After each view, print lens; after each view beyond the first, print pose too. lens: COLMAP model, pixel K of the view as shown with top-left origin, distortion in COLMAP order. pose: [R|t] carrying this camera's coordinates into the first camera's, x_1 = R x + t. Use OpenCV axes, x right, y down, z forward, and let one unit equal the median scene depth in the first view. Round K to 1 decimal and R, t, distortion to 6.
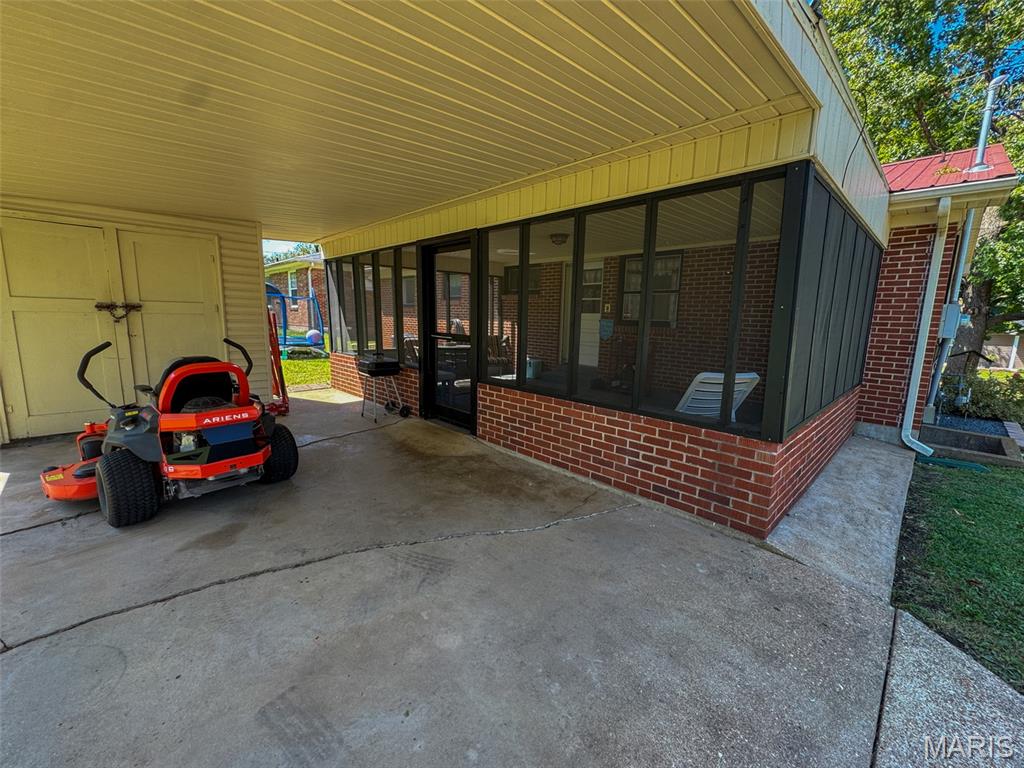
lens RADIAL K [[416.1, 0, 506.4], [0, 416.1, 380.4], [0, 0, 1]] dist [-0.000332, 0.000232]
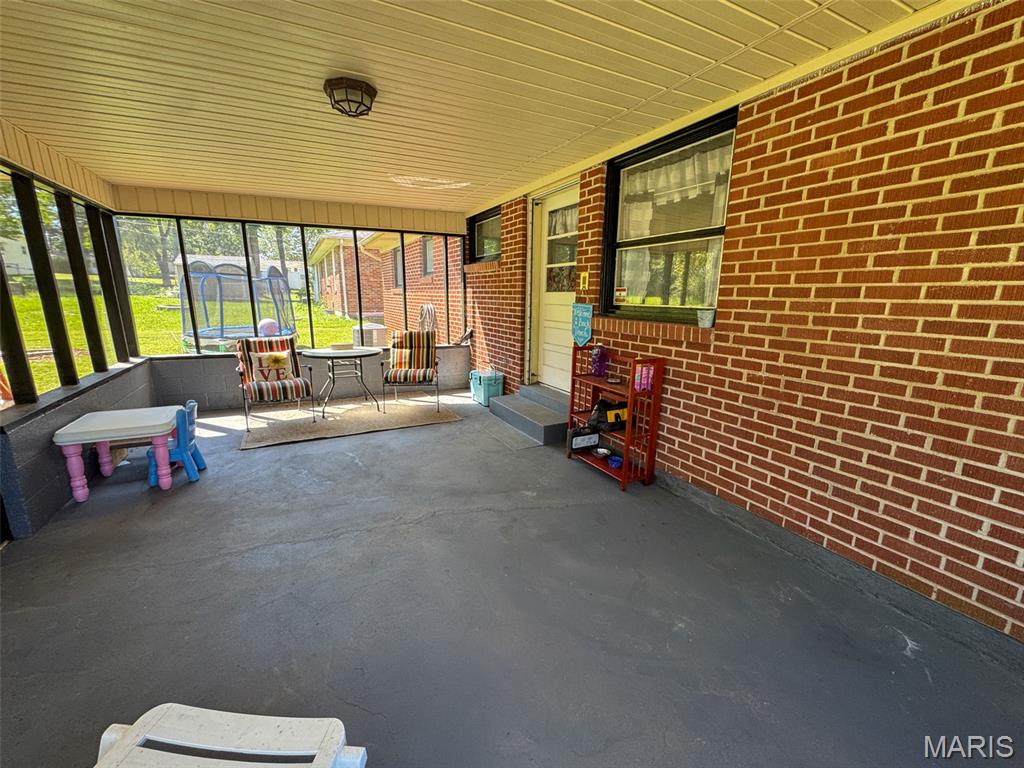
lens RADIAL K [[416.1, 0, 516.9], [0, 416.1, 382.9], [0, 0, 1]] dist [-0.000332, 0.000232]
pose [[0.967130, 0.040109, -0.251100, 0.544701], [-0.027796, 0.998240, 0.052395, -0.146800], [0.252760, -0.043693, 0.966542, 0.950293]]
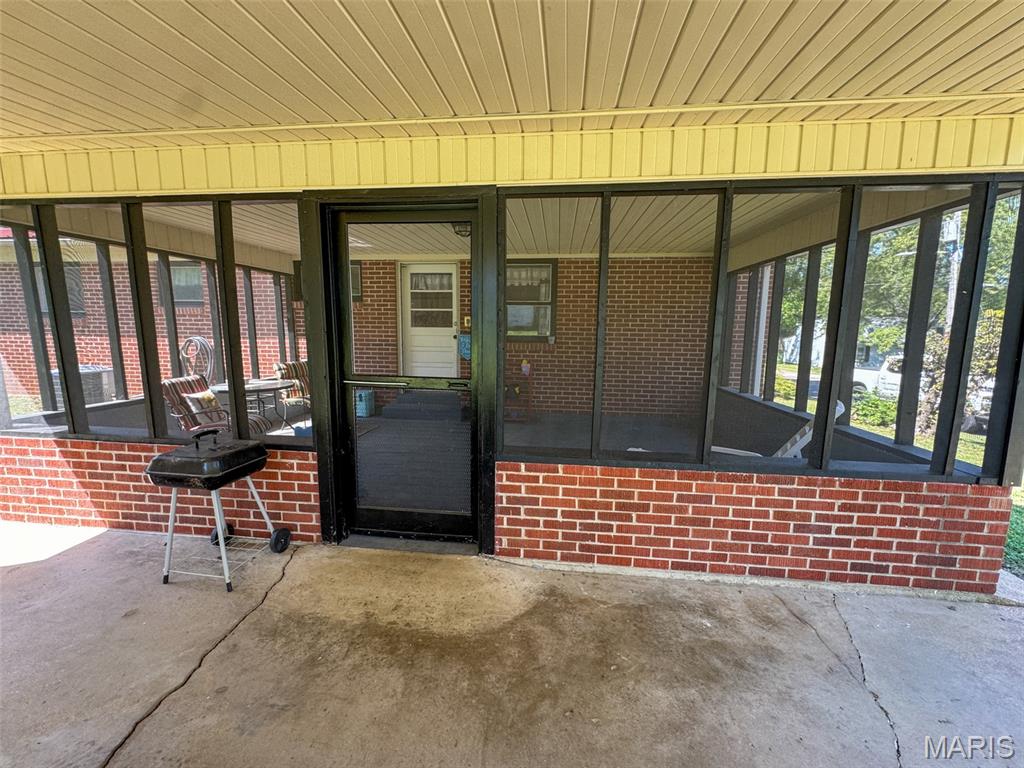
lens RADIAL K [[416.1, 0, 511.6], [0, 416.1, 383.0], [0, 0, 1]] dist [-0.000332, 0.000232]
pose [[0.770338, -0.097855, 0.630082, -0.419413], [0.104892, 0.994140, 0.026155, -0.119277], [-0.628949, 0.045942, 0.776088, 0.570244]]
